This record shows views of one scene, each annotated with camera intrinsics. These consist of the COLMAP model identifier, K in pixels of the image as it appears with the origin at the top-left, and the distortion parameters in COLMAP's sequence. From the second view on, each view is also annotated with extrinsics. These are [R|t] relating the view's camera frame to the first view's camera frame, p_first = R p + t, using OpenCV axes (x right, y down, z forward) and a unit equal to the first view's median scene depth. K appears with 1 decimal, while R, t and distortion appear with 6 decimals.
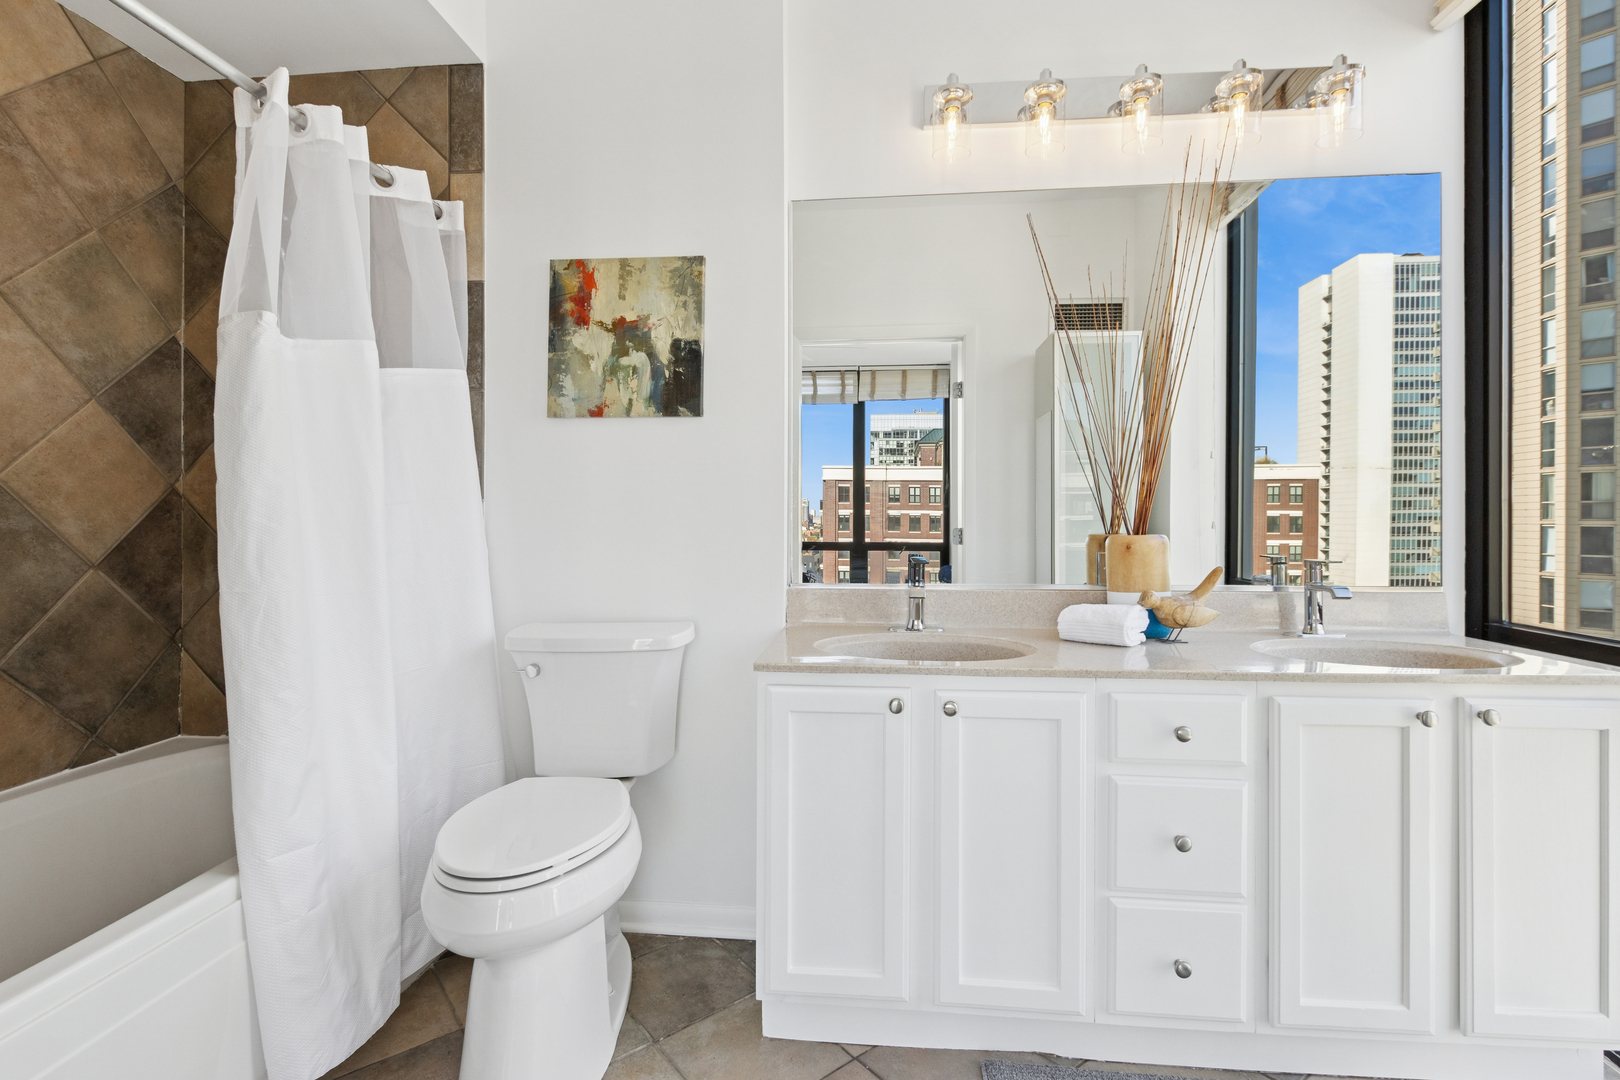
lens RADIAL K [[737.6, 0, 805.6], [0, 737.6, 529.1], [0, 0, 1]] dist [-0.002555, -0.000906]
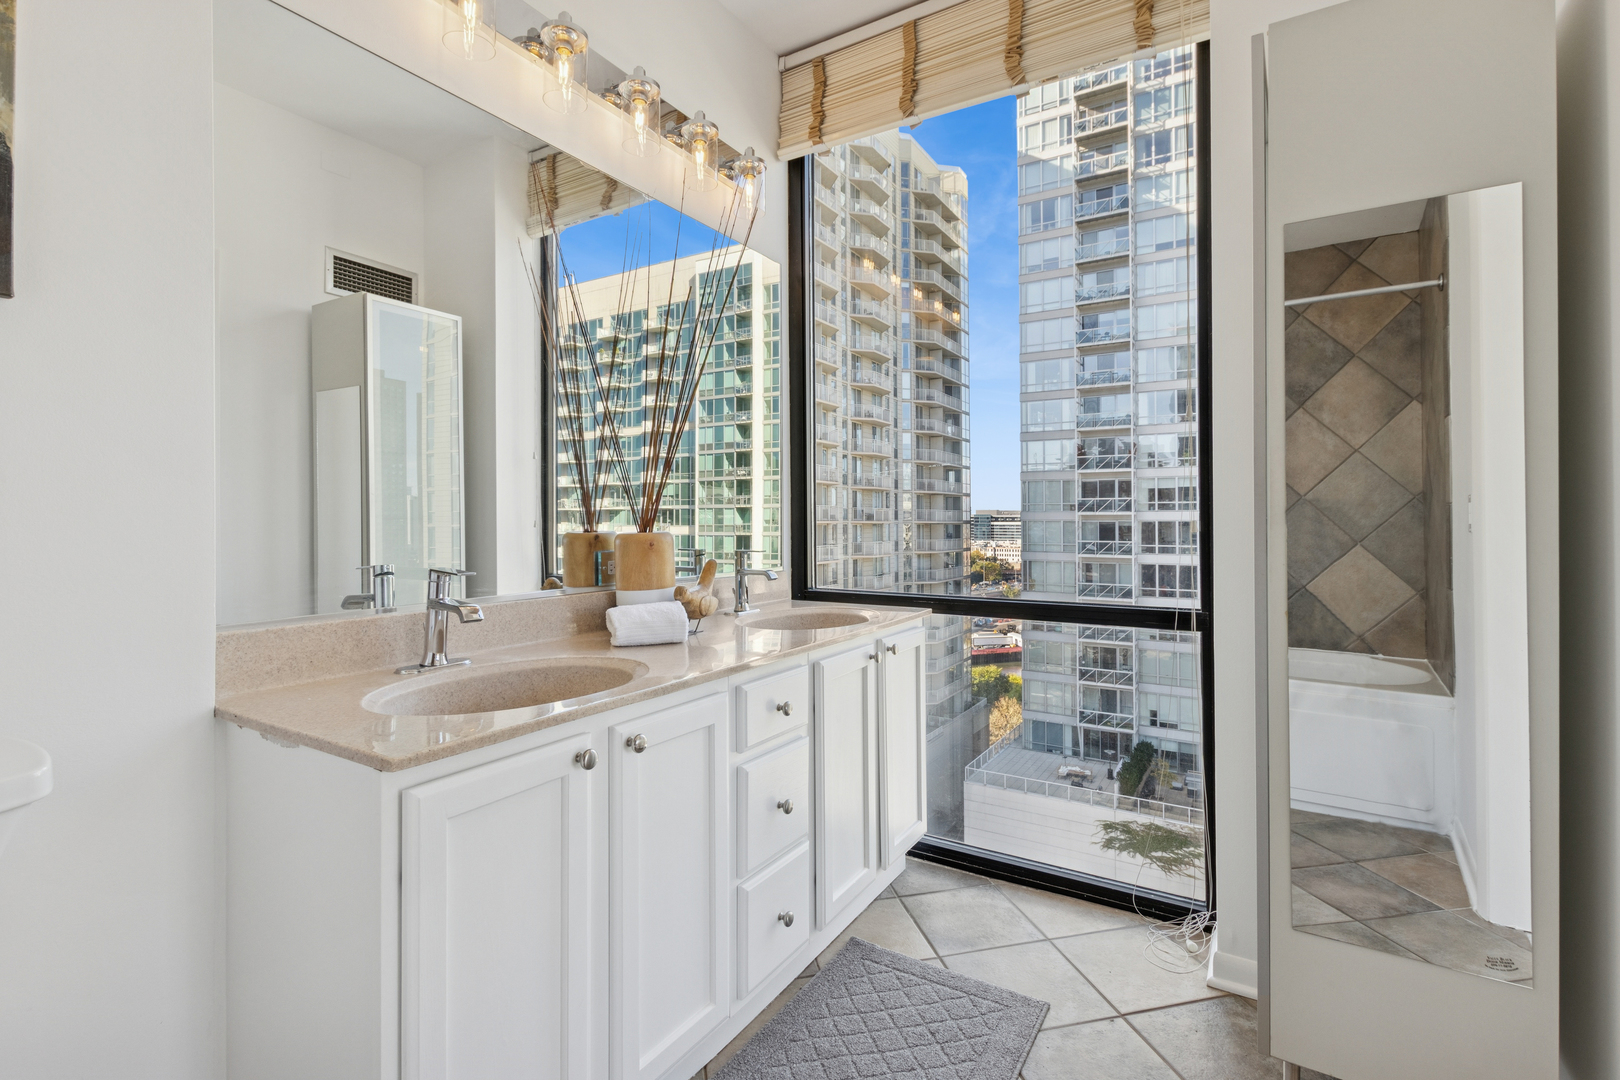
lens RADIAL K [[737.6, 0, 808.6], [0, 737.6, 528.9], [0, 0, 1]] dist [-0.002555, -0.000906]
pose [[0.435119, -0.012106, 0.900292, -0.362568], [0.012086, 0.999898, 0.007604, -0.001803], [-0.900292, 0.007572, 0.435221, 0.364684]]
